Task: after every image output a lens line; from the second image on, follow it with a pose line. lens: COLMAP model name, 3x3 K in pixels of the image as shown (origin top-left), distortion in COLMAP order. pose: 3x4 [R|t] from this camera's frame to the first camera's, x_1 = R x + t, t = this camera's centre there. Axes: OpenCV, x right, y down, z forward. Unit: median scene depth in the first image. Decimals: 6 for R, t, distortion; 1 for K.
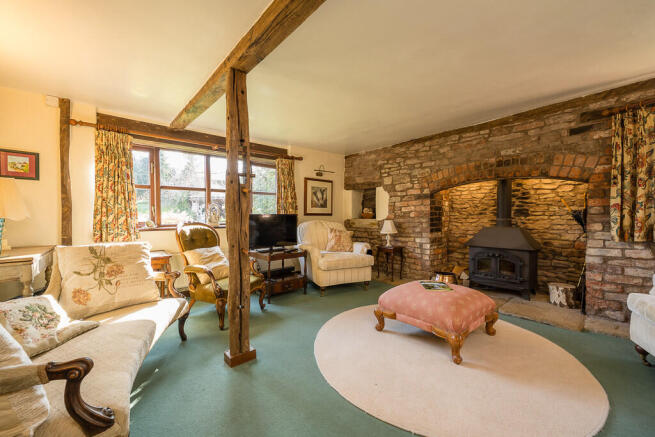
lens RADIAL K [[257.3, 0, 323.4], [0, 257.3, 219.8], [0, 0, 1]] dist [-0.007140, 0.000669]
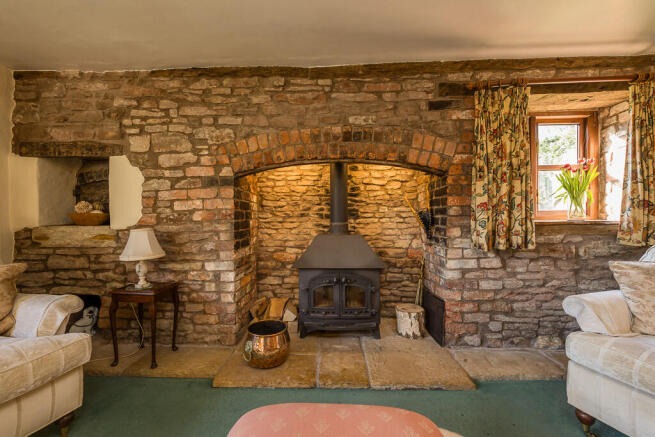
lens RADIAL K [[257.3, 0, 328.0], [0, 257.3, 219.9], [0, 0, 1]] dist [-0.007140, 0.000669]
pose [[0.656466, -0.009758, 0.754292, 0.144607], [0.014438, 0.999896, 0.000370, -0.010848], [-0.754217, 0.010647, 0.656538, 0.515267]]
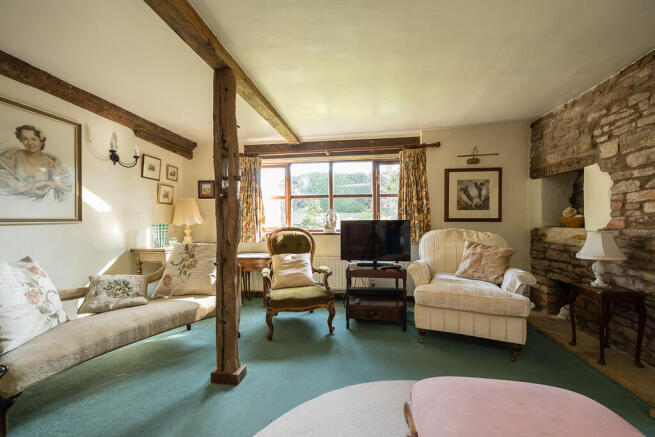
lens RADIAL K [[257.3, 0, 325.7], [0, 257.3, 221.0], [0, 0, 1]] dist [-0.007140, 0.000669]
pose [[0.655335, -0.001442, -0.755337, 0.312415], [-0.010851, 0.999877, -0.011323, -0.007928], [0.755260, 0.015616, 0.655239, 0.337857]]
